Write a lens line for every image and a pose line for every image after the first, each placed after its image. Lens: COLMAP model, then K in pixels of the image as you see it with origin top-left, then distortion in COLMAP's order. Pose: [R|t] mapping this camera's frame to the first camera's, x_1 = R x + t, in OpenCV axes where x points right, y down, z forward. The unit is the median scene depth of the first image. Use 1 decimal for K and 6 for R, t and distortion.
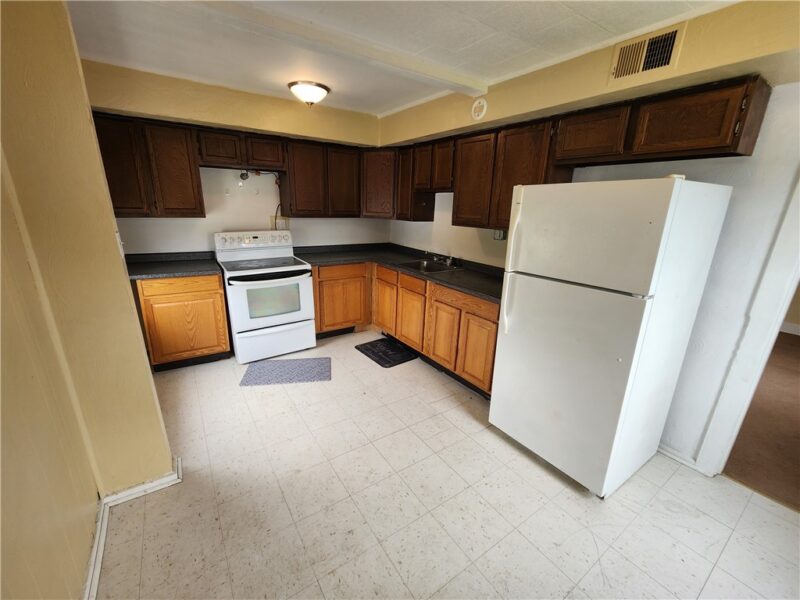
lens RADIAL K [[329.3, 0, 397.1], [0, 329.3, 303.4], [0, 0, 1]] dist [-0.001004, -0.000370]
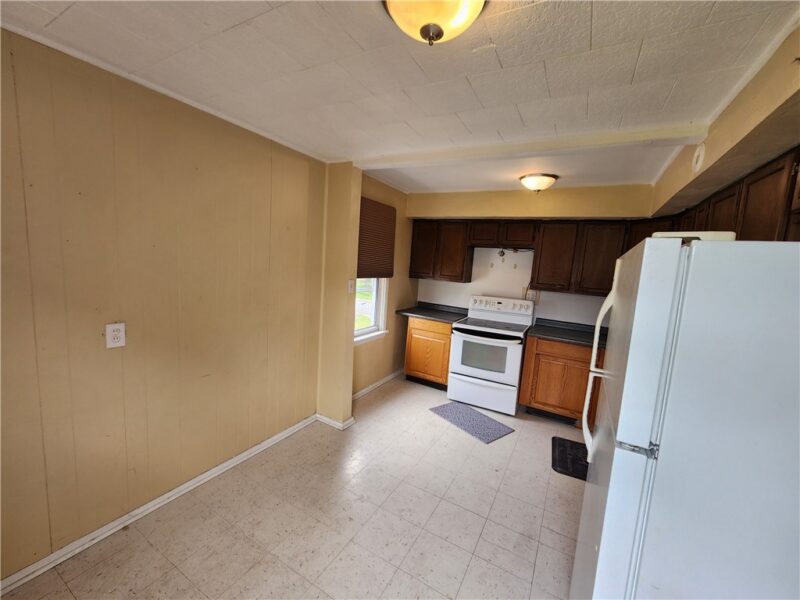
lens RADIAL K [[329.3, 0, 391.6], [0, 329.3, 302.8], [0, 0, 1]] dist [-0.001004, -0.000370]
pose [[0.439902, 0.117580, -0.890315, 0.535051], [-0.316462, 0.948094, -0.031152, -0.053405], [0.840439, 0.295455, 0.454277, 0.181887]]
